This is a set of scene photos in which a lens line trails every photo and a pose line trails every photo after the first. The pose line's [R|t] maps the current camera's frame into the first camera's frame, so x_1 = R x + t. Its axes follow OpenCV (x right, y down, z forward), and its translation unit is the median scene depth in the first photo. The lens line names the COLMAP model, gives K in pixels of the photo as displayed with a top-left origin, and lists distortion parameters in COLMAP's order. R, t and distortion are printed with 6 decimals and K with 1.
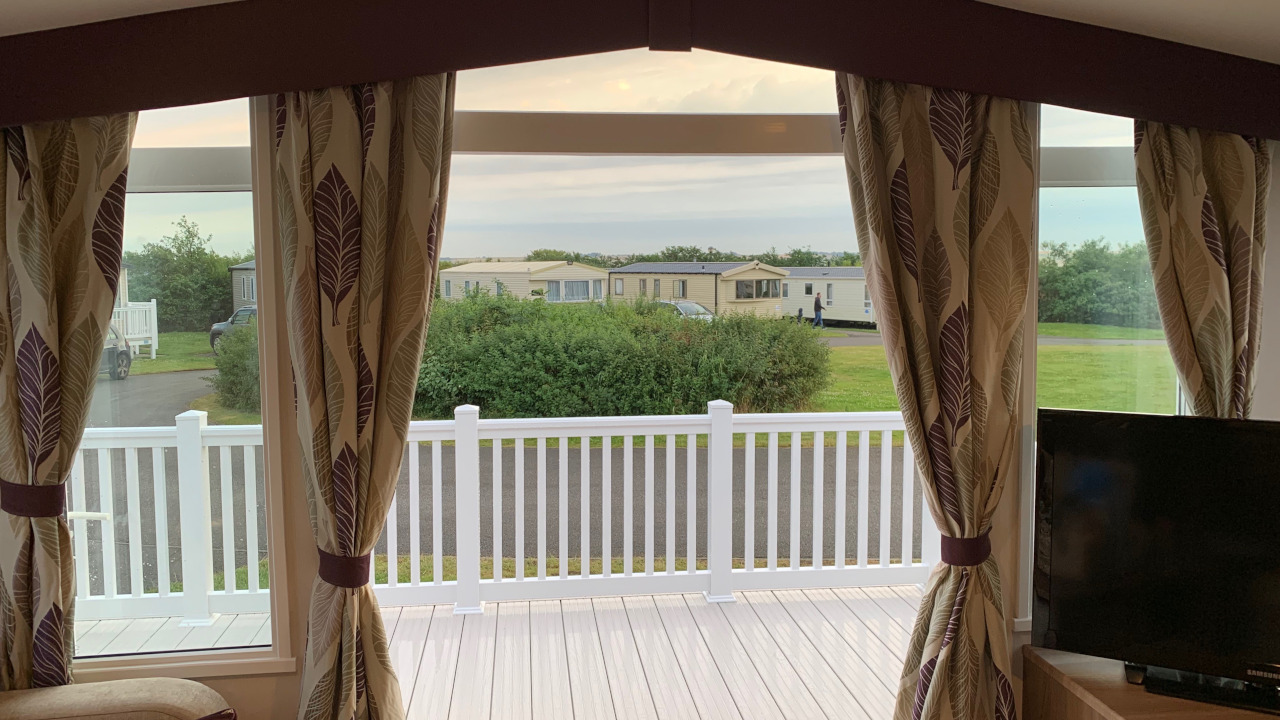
lens RADIAL K [[1006.6, 0, 639.4], [0, 1006.6, 337.9], [0, 0, 1]] dist [0.149787, -0.334025]
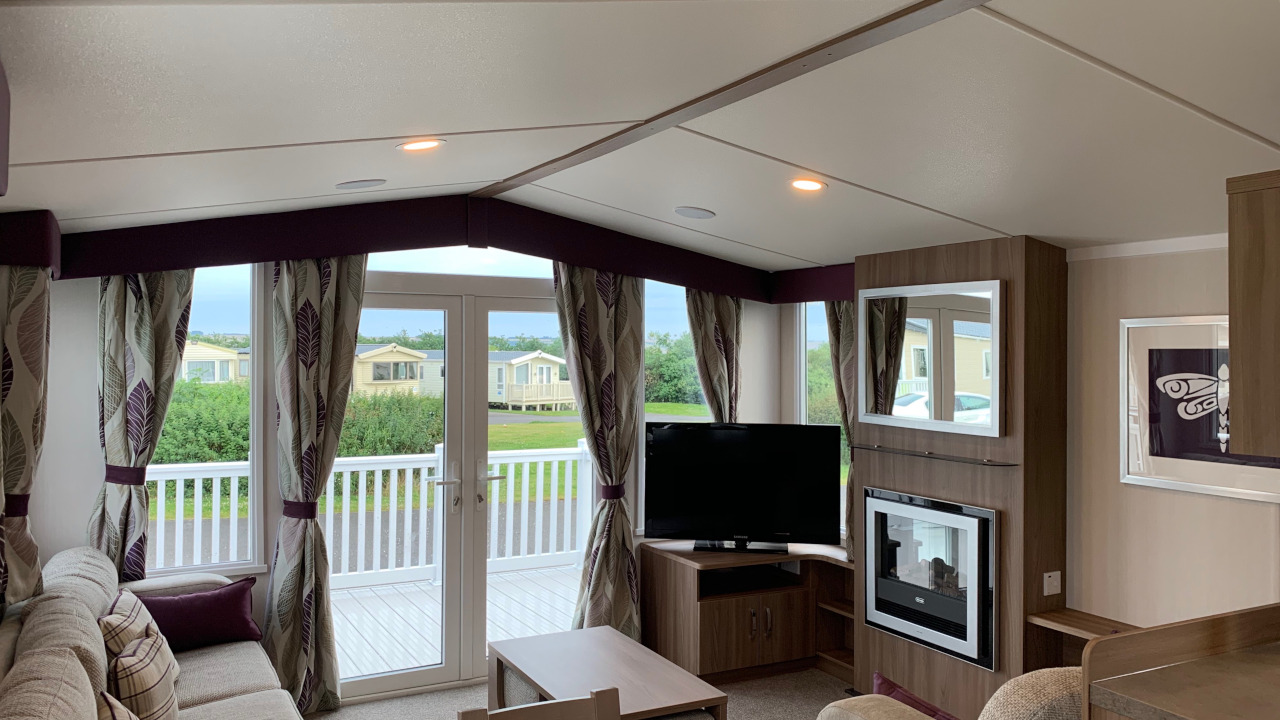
lens RADIAL K [[1006.6, 0, 639.4], [0, 1006.6, 337.9], [0, 0, 1]] dist [0.149787, -0.334025]
pose [[0.934474, 0.018295, 0.355562, -0.361968], [0.011013, 0.996716, -0.080227, 0.063432], [-0.355862, 0.078885, 0.931203, -0.941581]]
